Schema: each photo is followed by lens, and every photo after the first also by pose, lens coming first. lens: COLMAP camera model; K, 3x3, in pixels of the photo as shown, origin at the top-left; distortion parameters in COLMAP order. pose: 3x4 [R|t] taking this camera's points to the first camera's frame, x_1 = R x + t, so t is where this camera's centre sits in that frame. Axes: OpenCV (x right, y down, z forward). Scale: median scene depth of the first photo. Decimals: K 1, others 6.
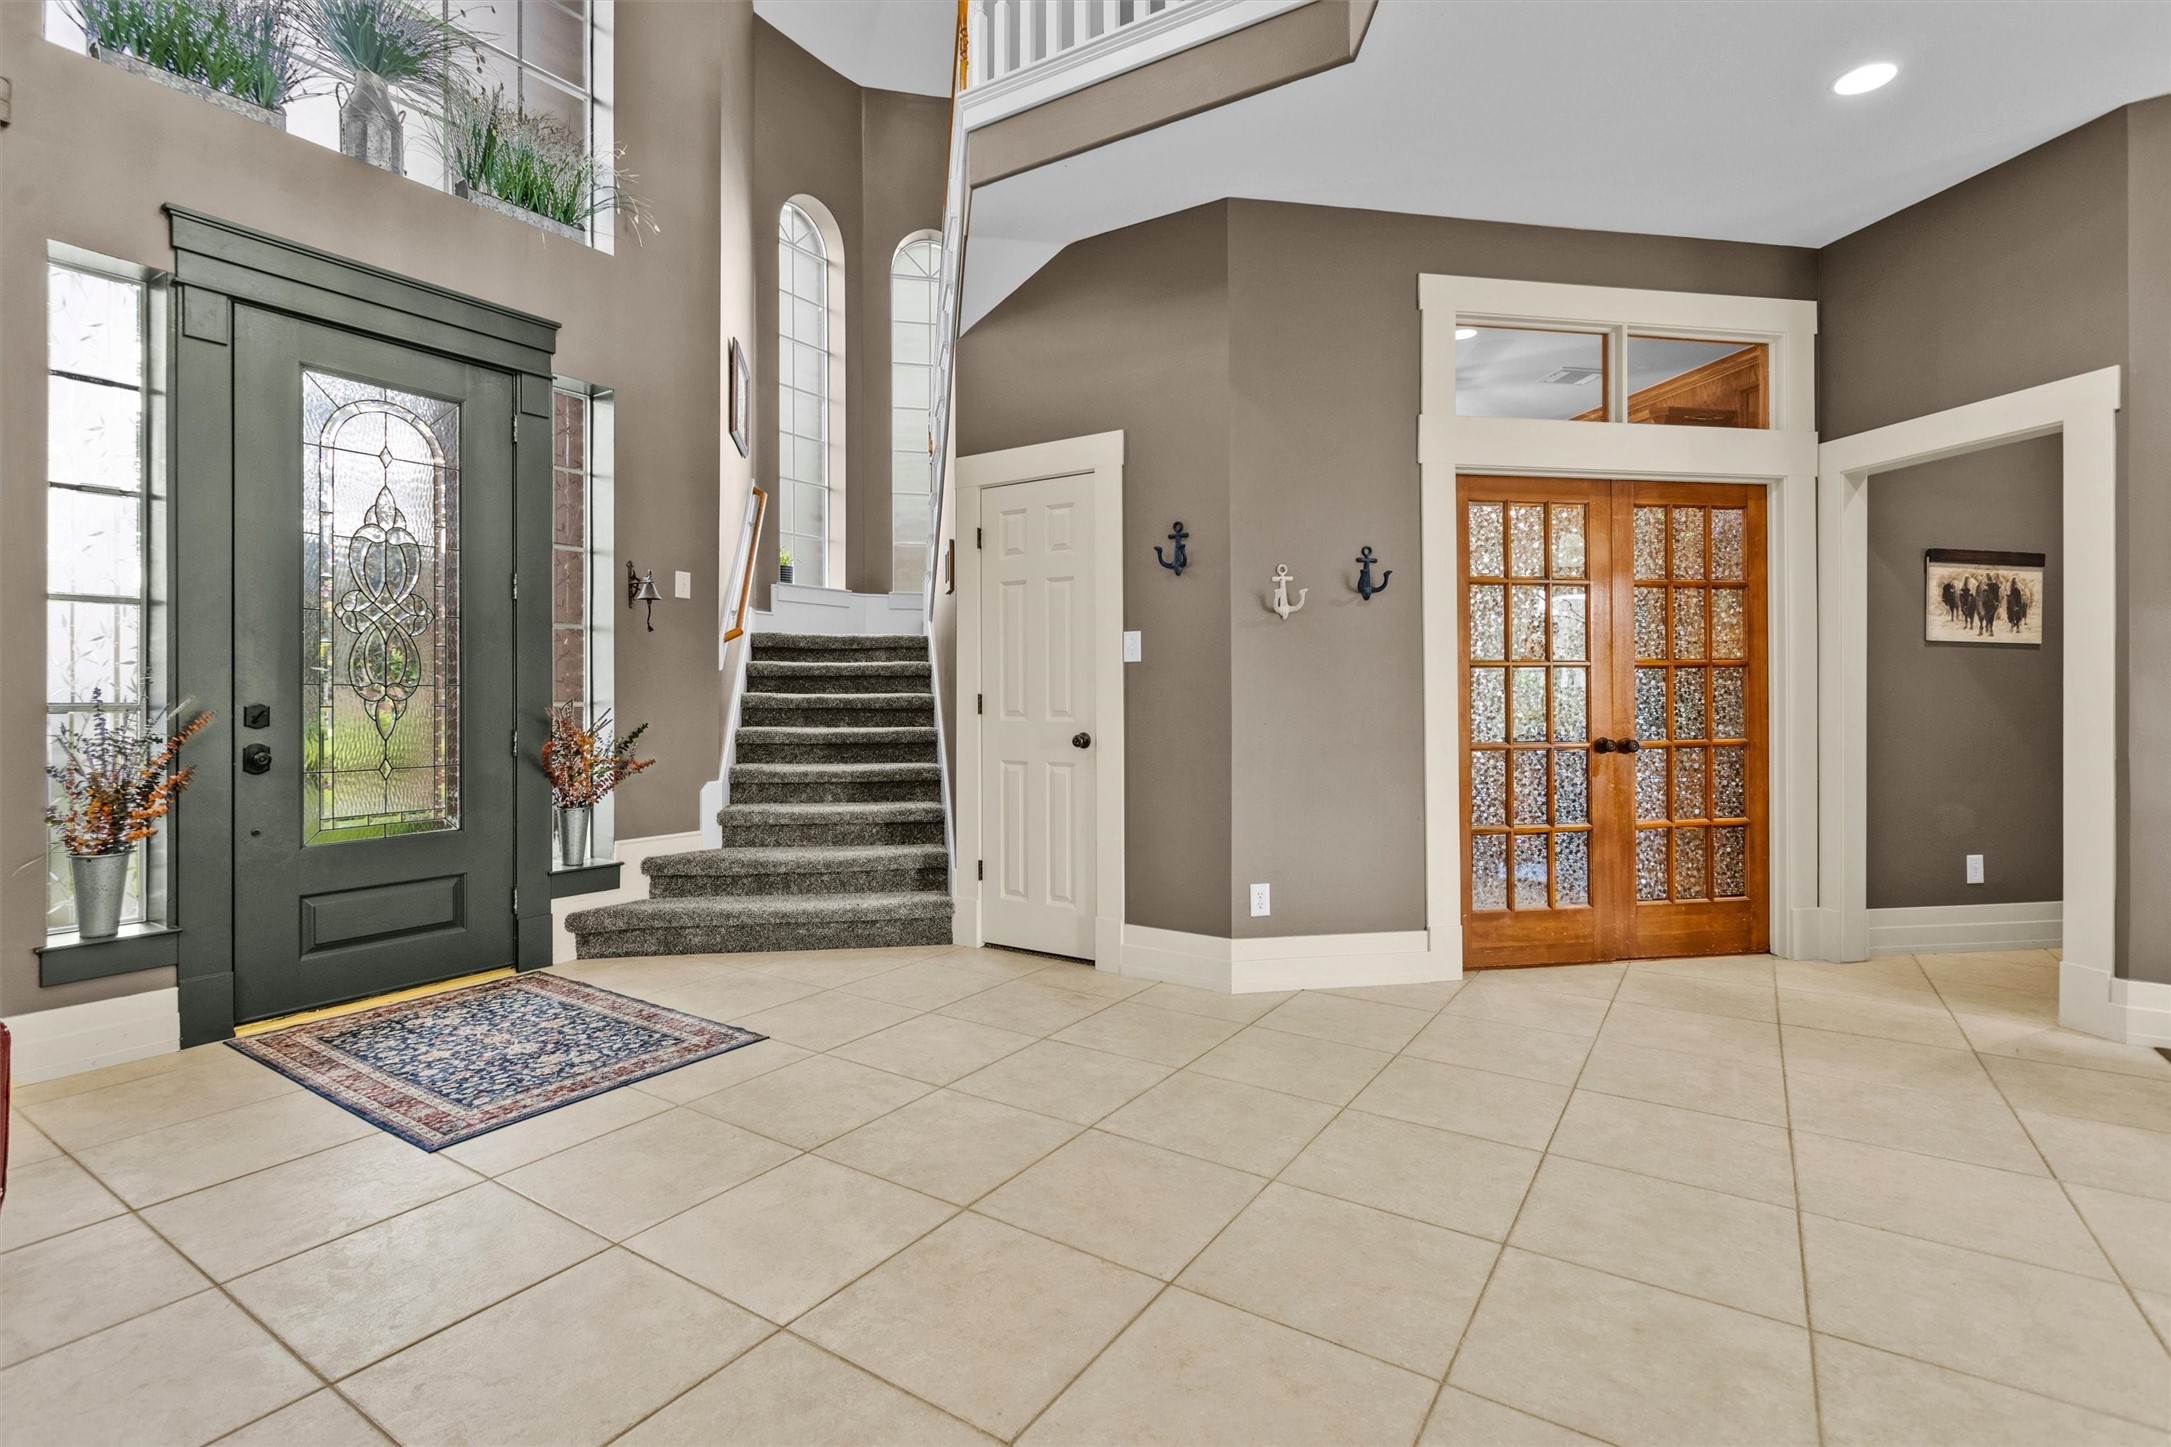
lens RADIAL K [[1011.8, 0, 1072.9], [0, 1011.8, 711.3], [0, 0, 1]] dist [0.004093, 0.000863]
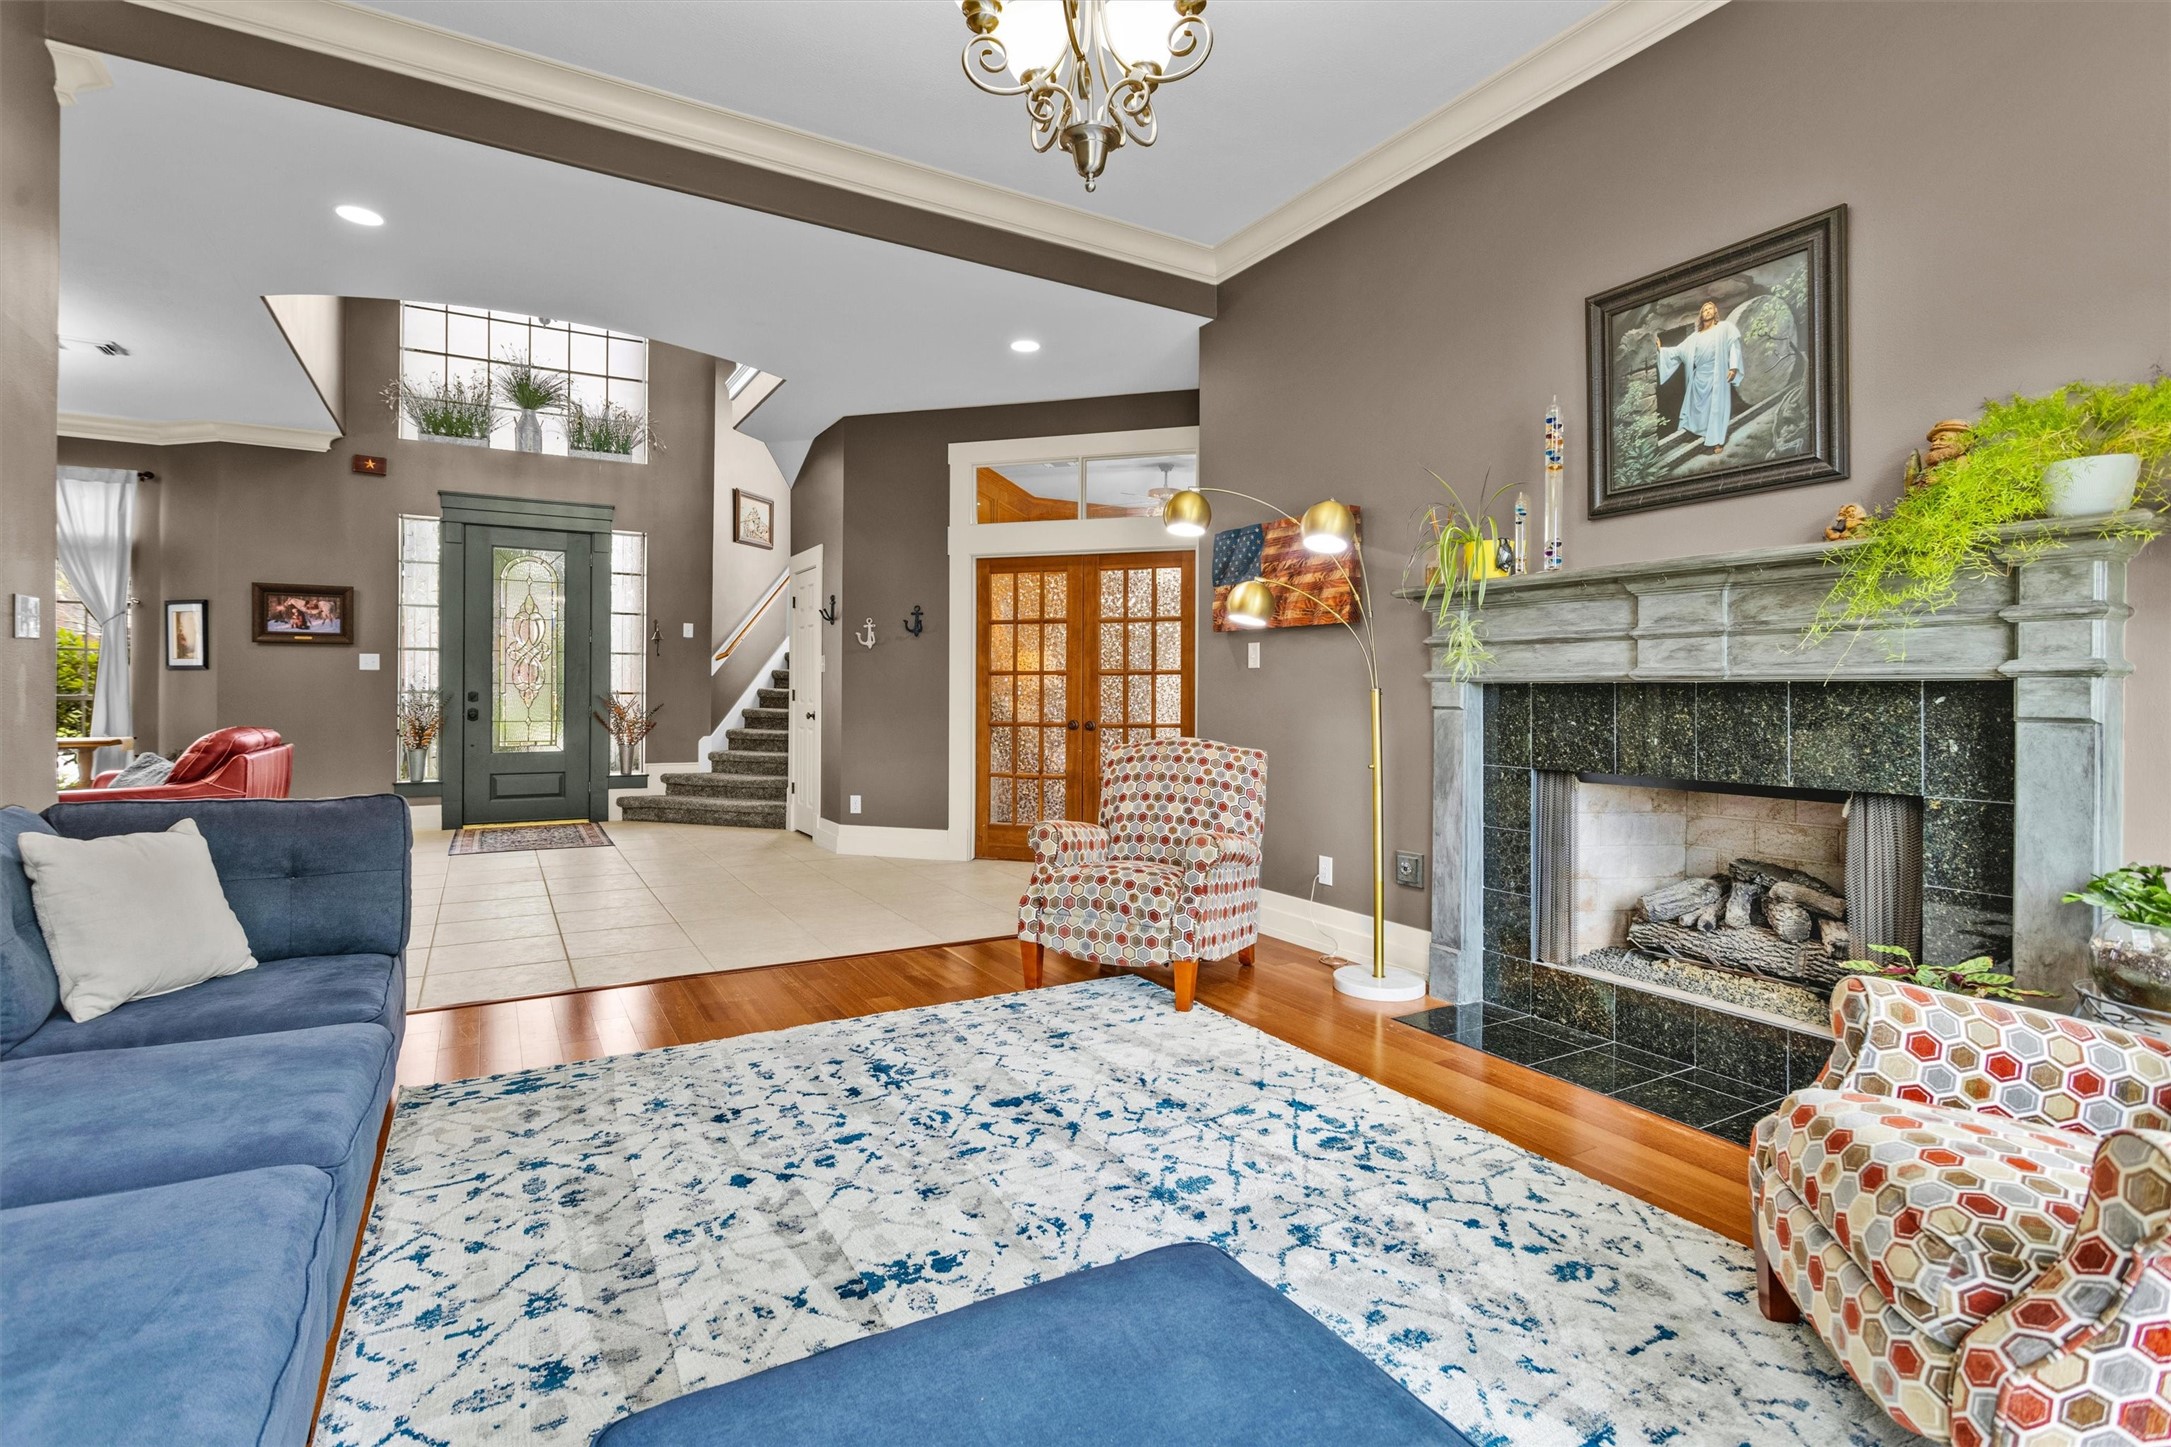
lens RADIAL K [[1011.8, 0, 1080.0], [0, 1011.8, 709.3], [0, 0, 1]] dist [0.004093, 0.000863]
pose [[0.897117, 0.014792, -0.441545, 1.351508], [-0.013943, 0.999889, 0.005169, 0.002200], [0.441573, 0.001519, 0.897224, -0.446982]]
